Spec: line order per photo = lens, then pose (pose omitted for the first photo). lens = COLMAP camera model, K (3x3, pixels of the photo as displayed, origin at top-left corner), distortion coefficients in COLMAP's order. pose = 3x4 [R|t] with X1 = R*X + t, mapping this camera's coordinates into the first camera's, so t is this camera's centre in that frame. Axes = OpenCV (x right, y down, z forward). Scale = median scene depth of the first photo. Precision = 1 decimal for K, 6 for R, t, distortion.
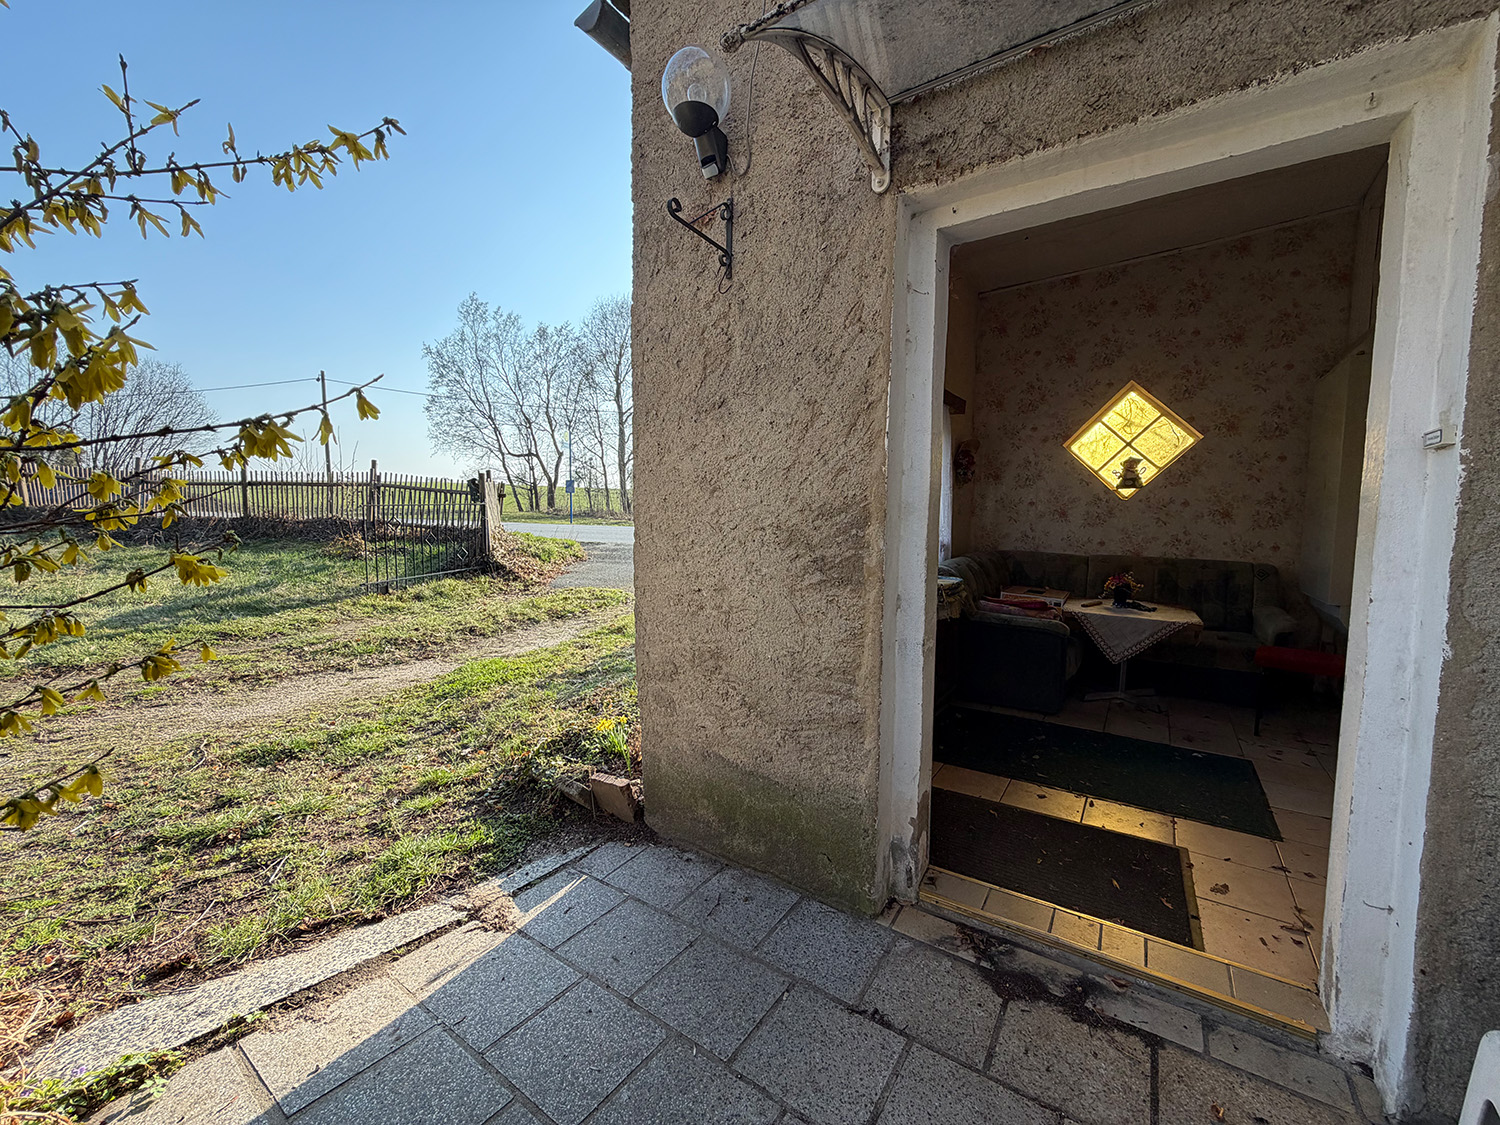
lens RADIAL K [[598.5, 0, 747.5], [0, 598.5, 565.2], [0, 0, 1]] dist [-0.000576, -0.000078]
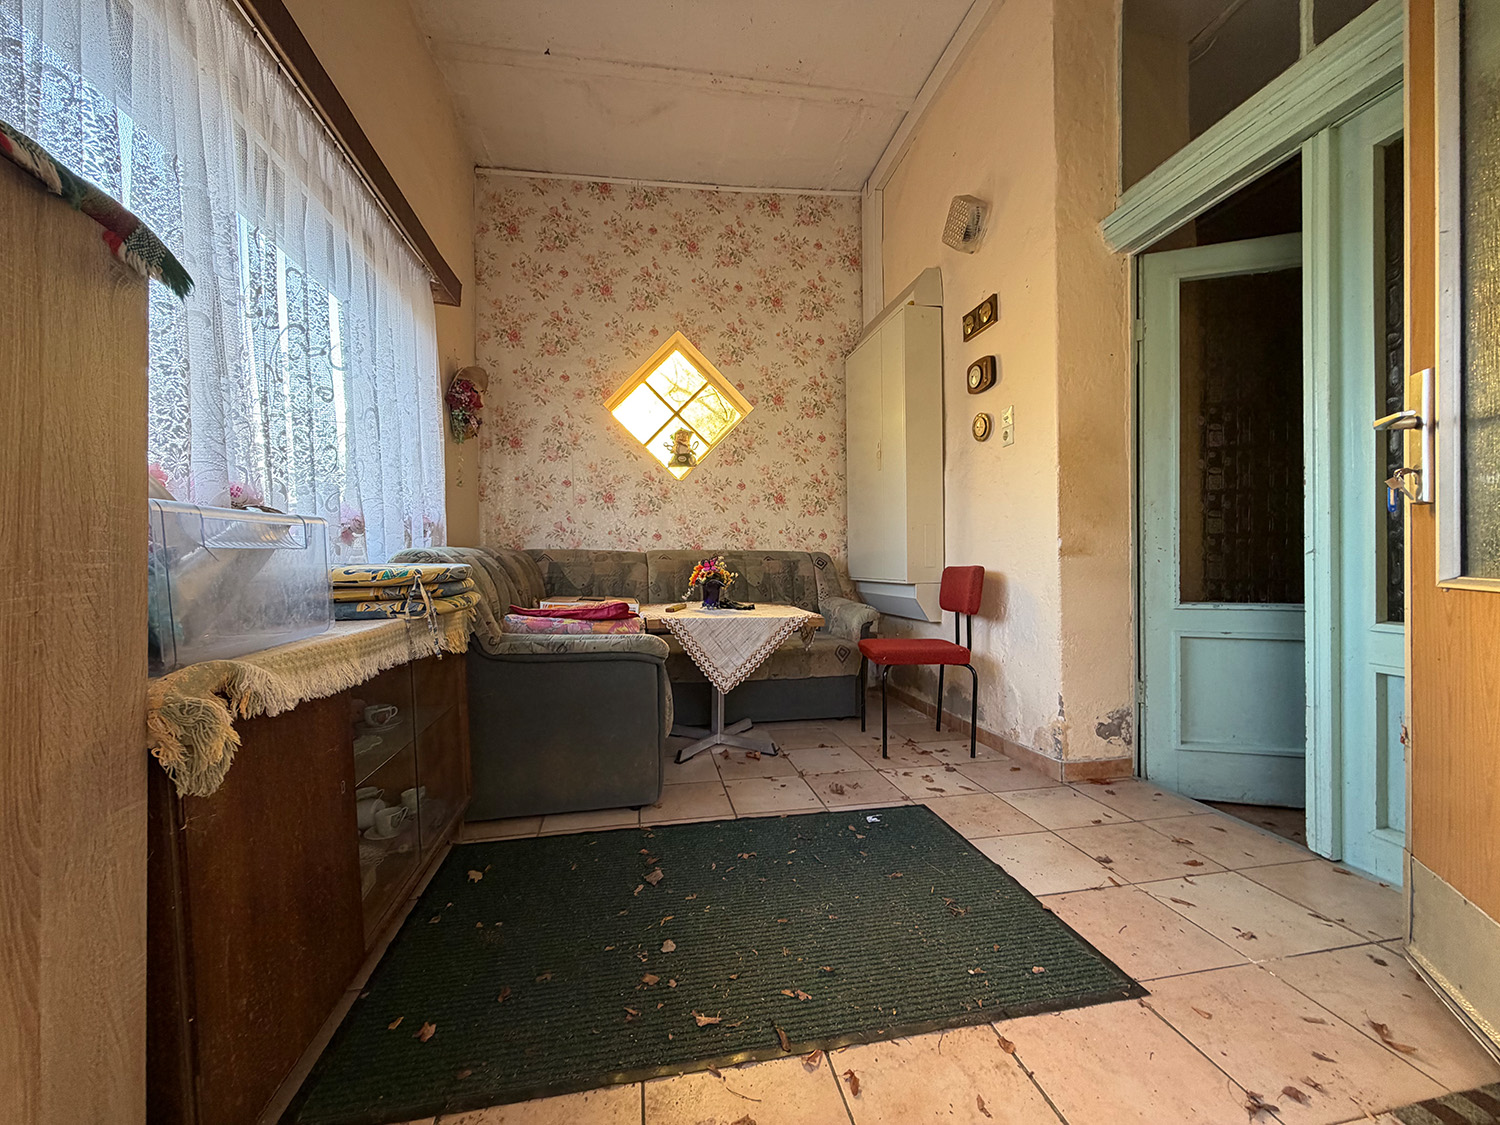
lens RADIAL K [[598.5, 0, 745.7], [0, 598.5, 561.2], [0, 0, 1]] dist [-0.000576, -0.000078]
pose [[0.711965, -0.014794, 0.702059, 0.141836], [0.074644, 0.995708, -0.054715, 0.046523], [-0.698236, 0.091360, 0.710014, 0.397454]]
